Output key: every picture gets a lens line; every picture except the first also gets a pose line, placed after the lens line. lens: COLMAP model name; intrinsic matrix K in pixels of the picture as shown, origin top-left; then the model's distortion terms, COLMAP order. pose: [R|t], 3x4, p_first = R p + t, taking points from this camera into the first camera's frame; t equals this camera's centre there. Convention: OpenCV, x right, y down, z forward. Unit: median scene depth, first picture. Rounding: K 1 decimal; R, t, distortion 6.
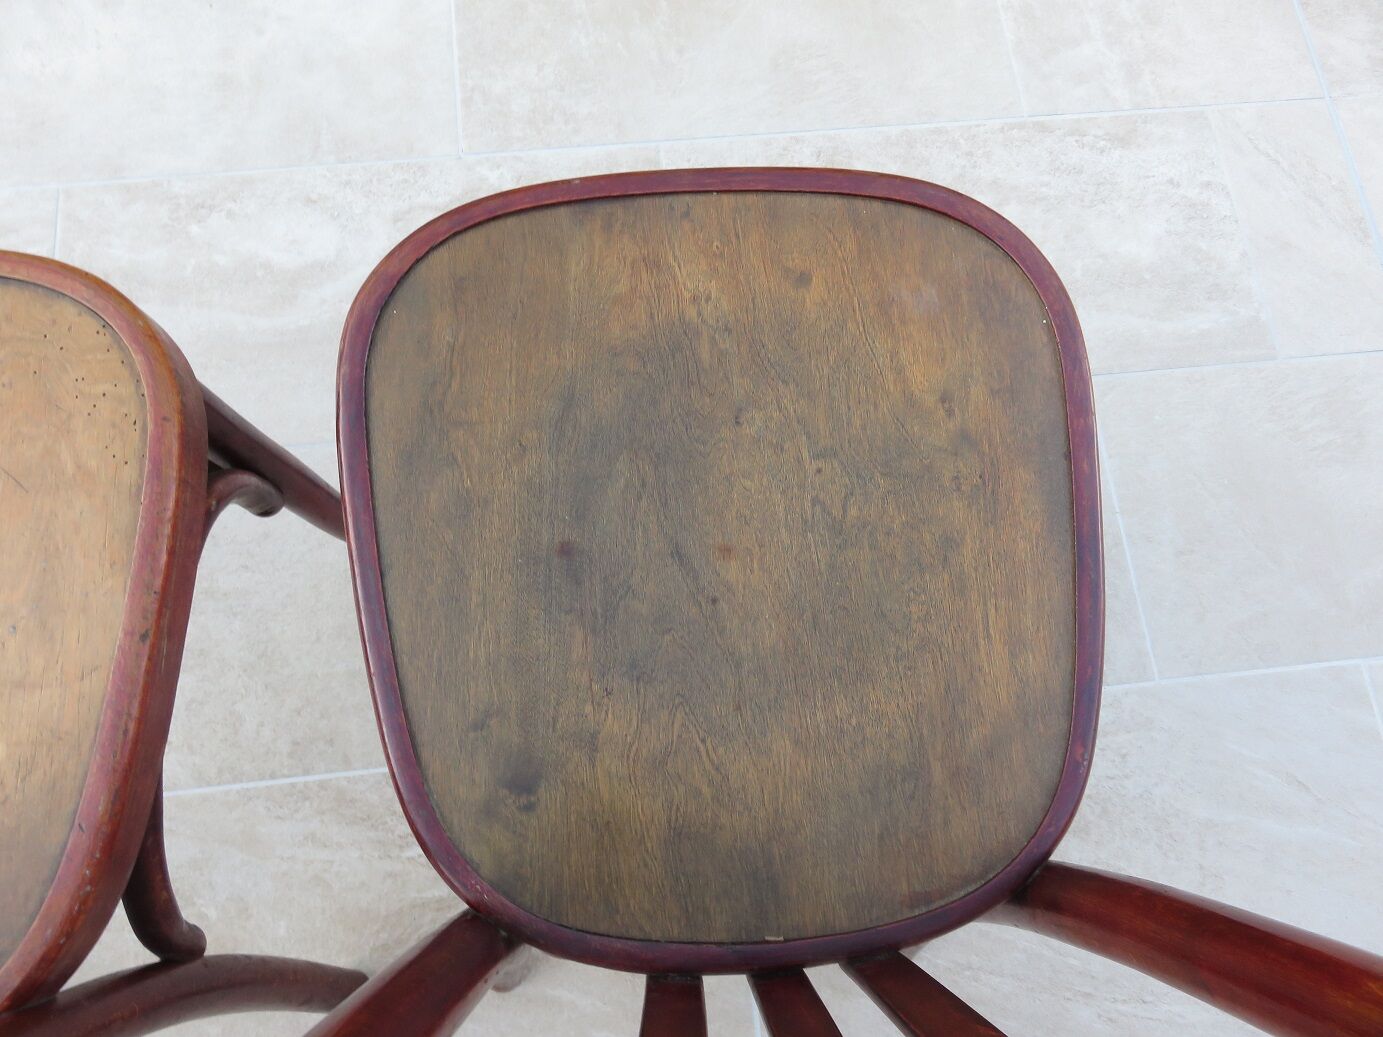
lens RADIAL K [[1025.0, 0, 691.5], [0, 1025.0, 518.5], [0, 0, 1]] dist [-0.011064, 0.002818]
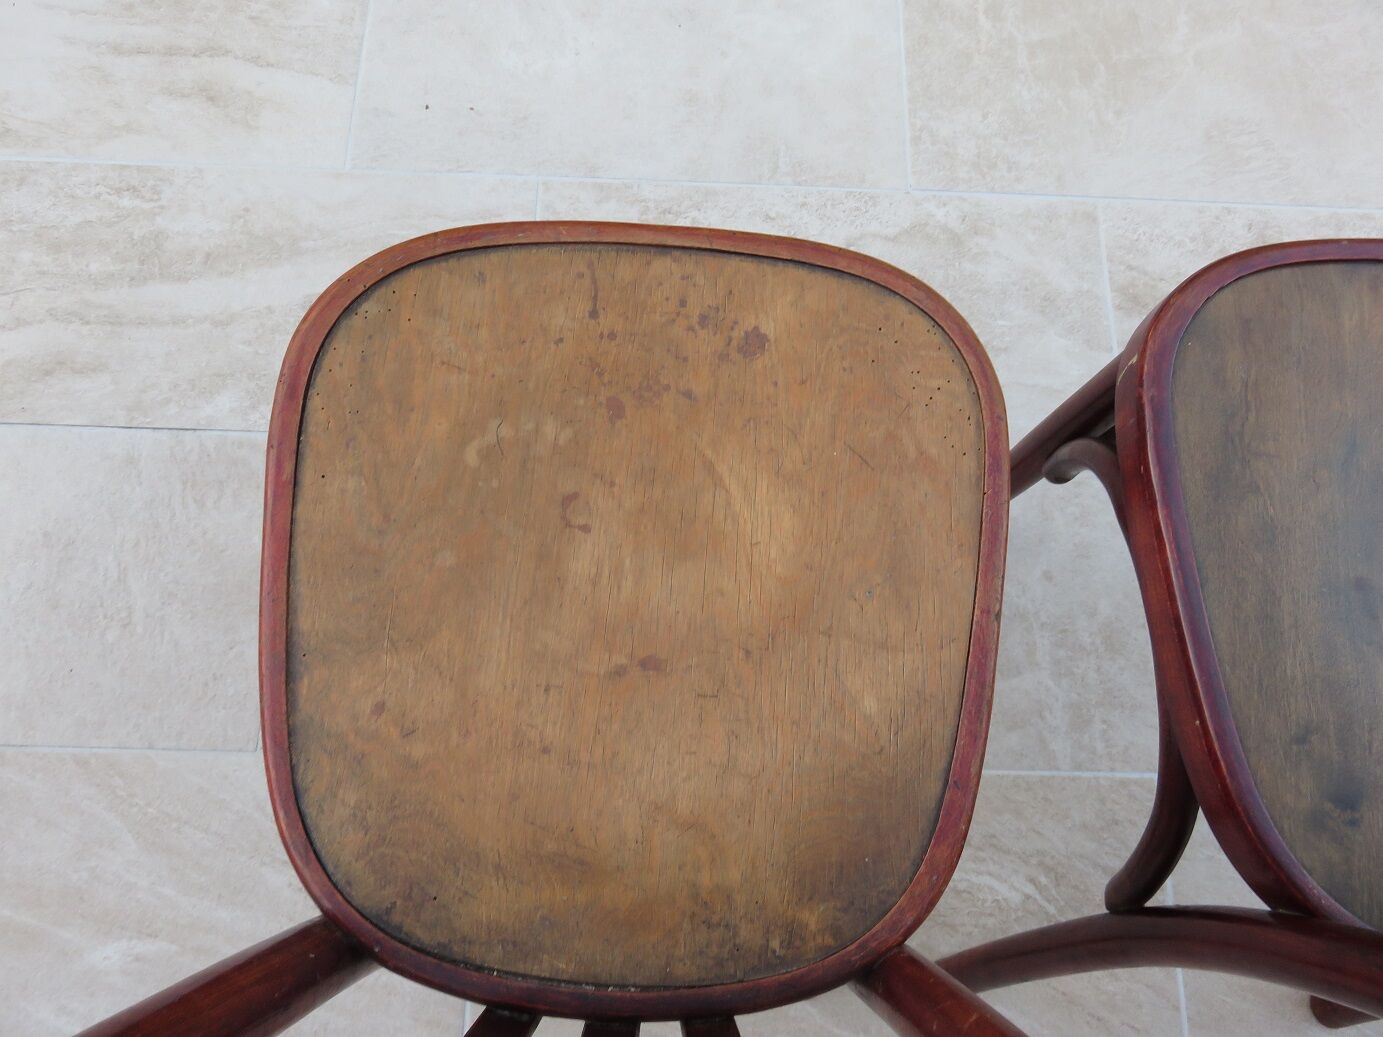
lens RADIAL K [[1025.0, 0, 691.5], [0, 1025.0, 518.5], [0, 0, 1]] dist [-0.011064, 0.002818]
pose [[0.990752, 0.123664, -0.055841, -0.720475], [-0.125476, 0.991637, -0.030185, 0.077008], [0.051641, 0.036912, 0.997983, -0.088975]]
